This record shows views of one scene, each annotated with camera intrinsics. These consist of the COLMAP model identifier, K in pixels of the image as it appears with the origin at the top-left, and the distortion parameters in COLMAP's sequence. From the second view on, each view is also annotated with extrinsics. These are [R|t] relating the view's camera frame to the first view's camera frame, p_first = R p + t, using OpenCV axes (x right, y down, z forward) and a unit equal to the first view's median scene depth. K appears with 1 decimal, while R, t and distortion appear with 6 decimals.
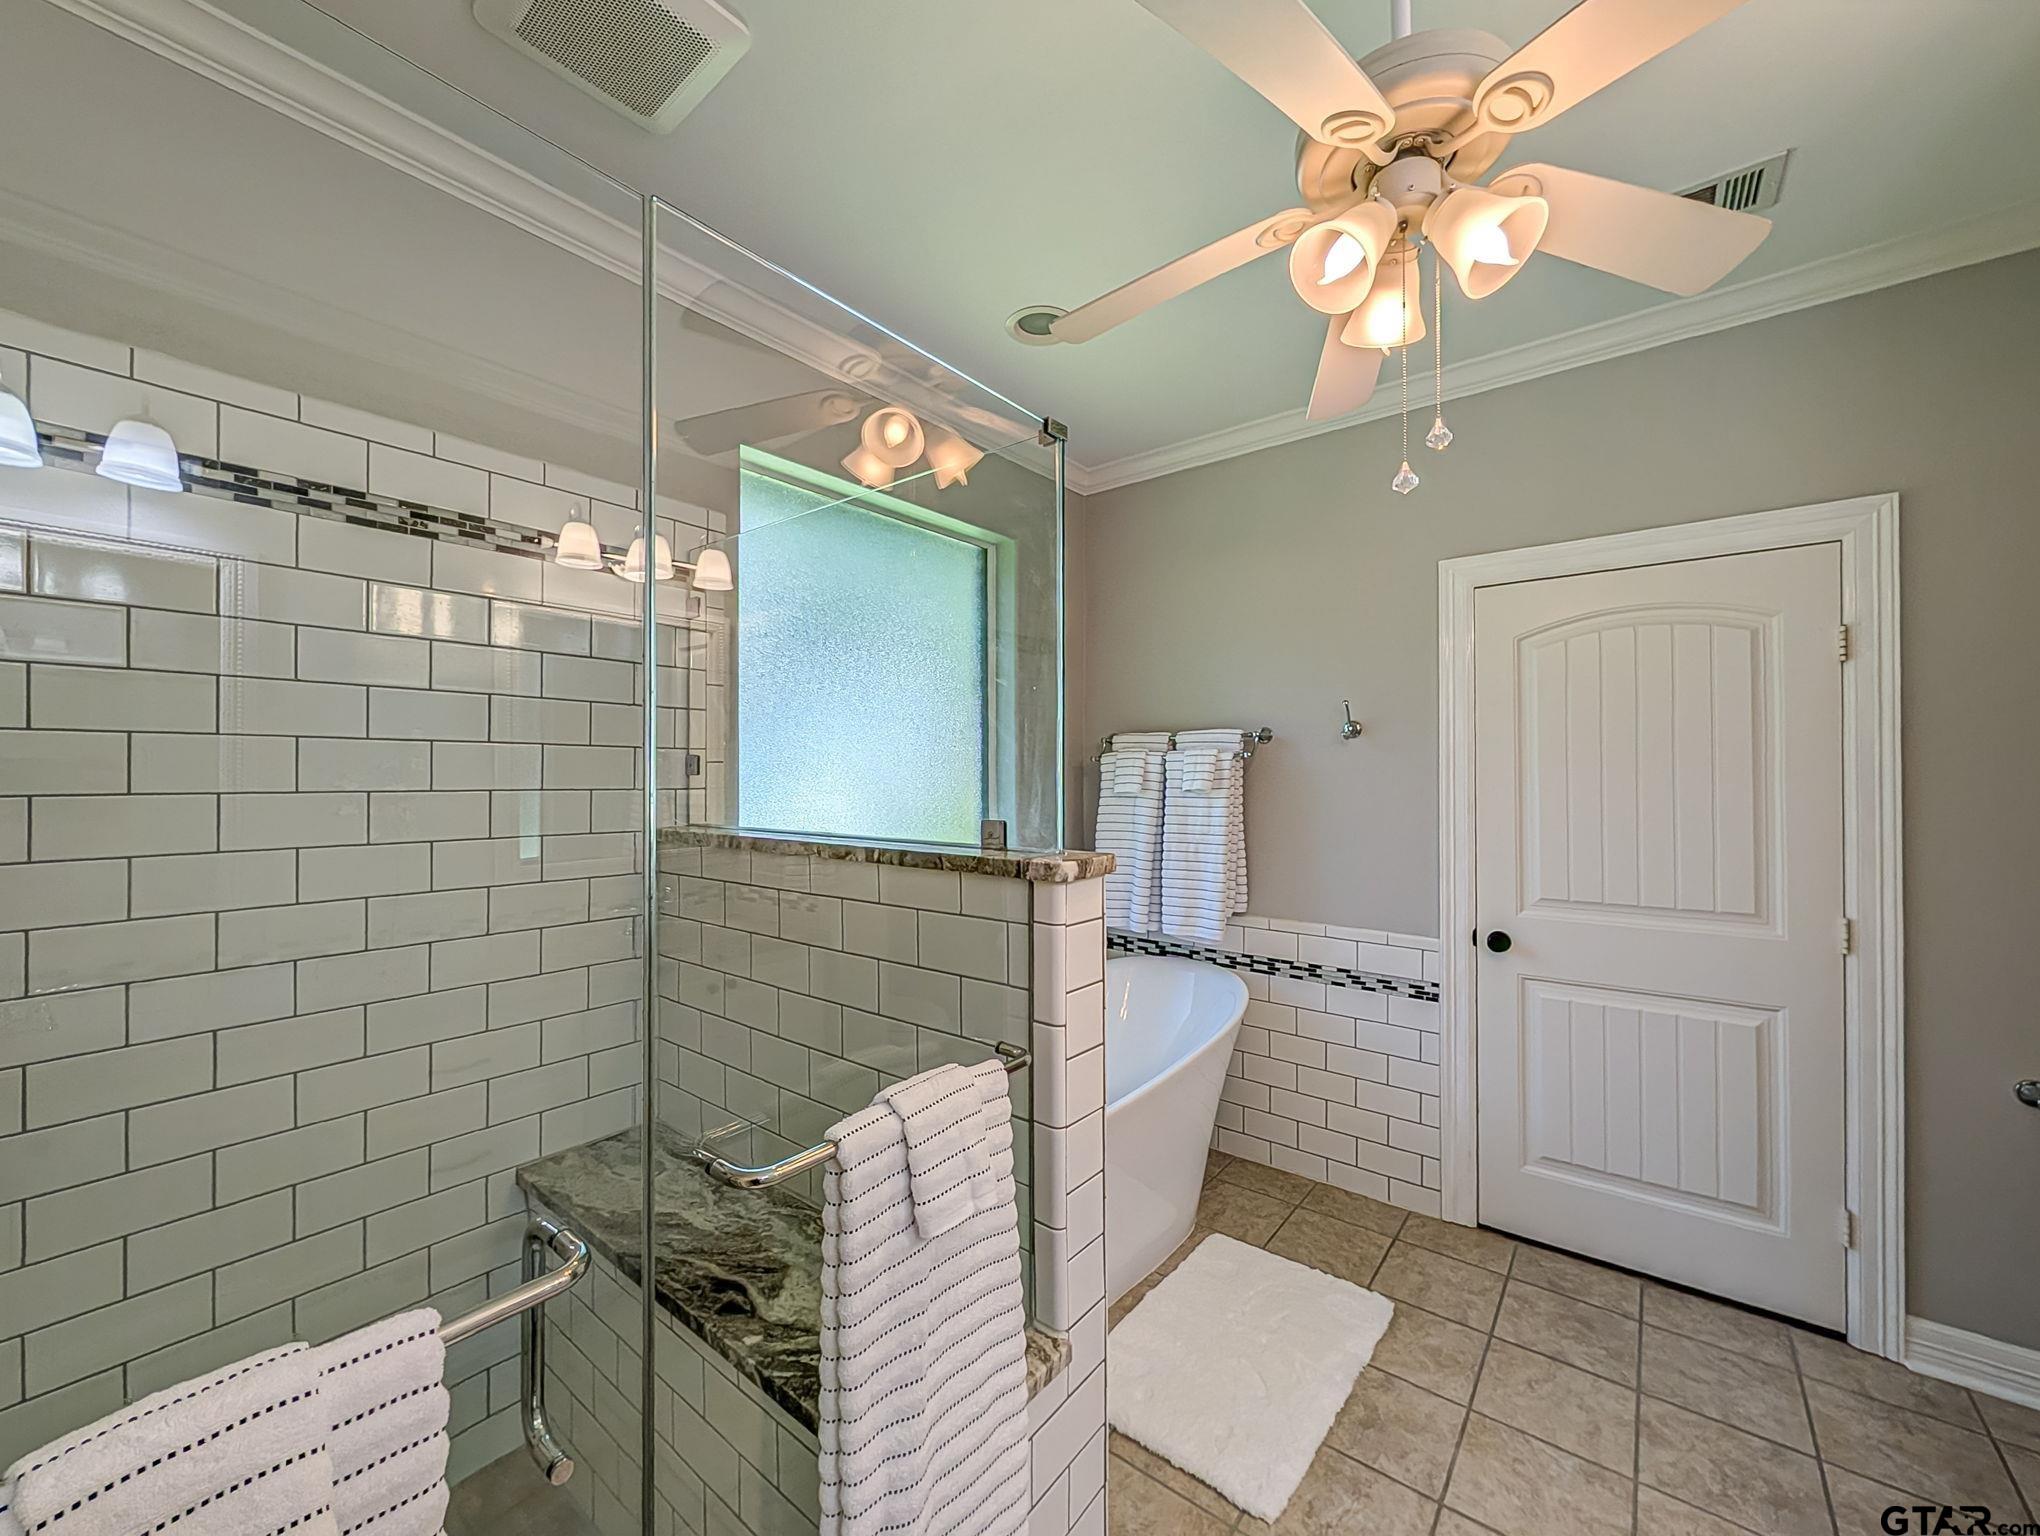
lens RADIAL K [[793.0, 0, 1026.4], [0, 793.0, 770.8], [0, 0, 1]] dist [0.000233, -0.000125]
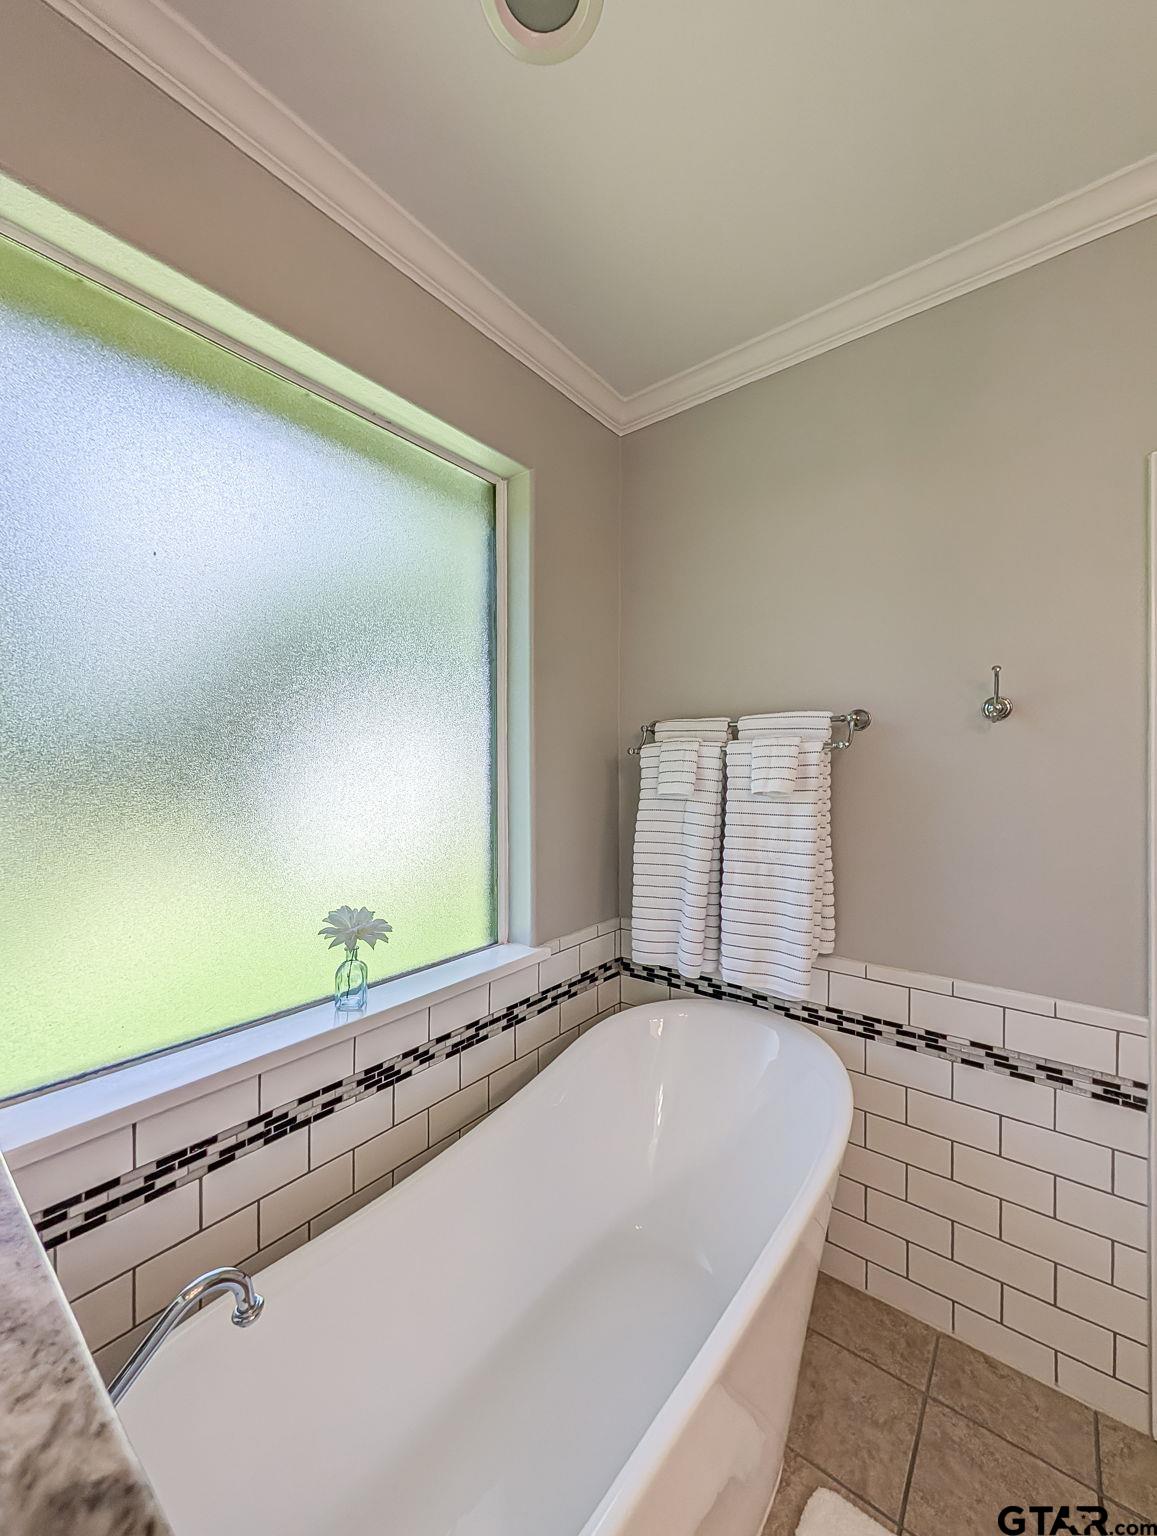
lens RADIAL K [[597.1, 0, 578.5], [0, 597.1, 768.0], [0, 0, 1]] dist [0.000233, -0.000125]
pose [[0.999998, 0.001205, 0.001855, 0.032529], [-0.001214, 0.999987, 0.004959, -0.001070], [-0.001849, -0.004962, 0.999986, 0.427830]]
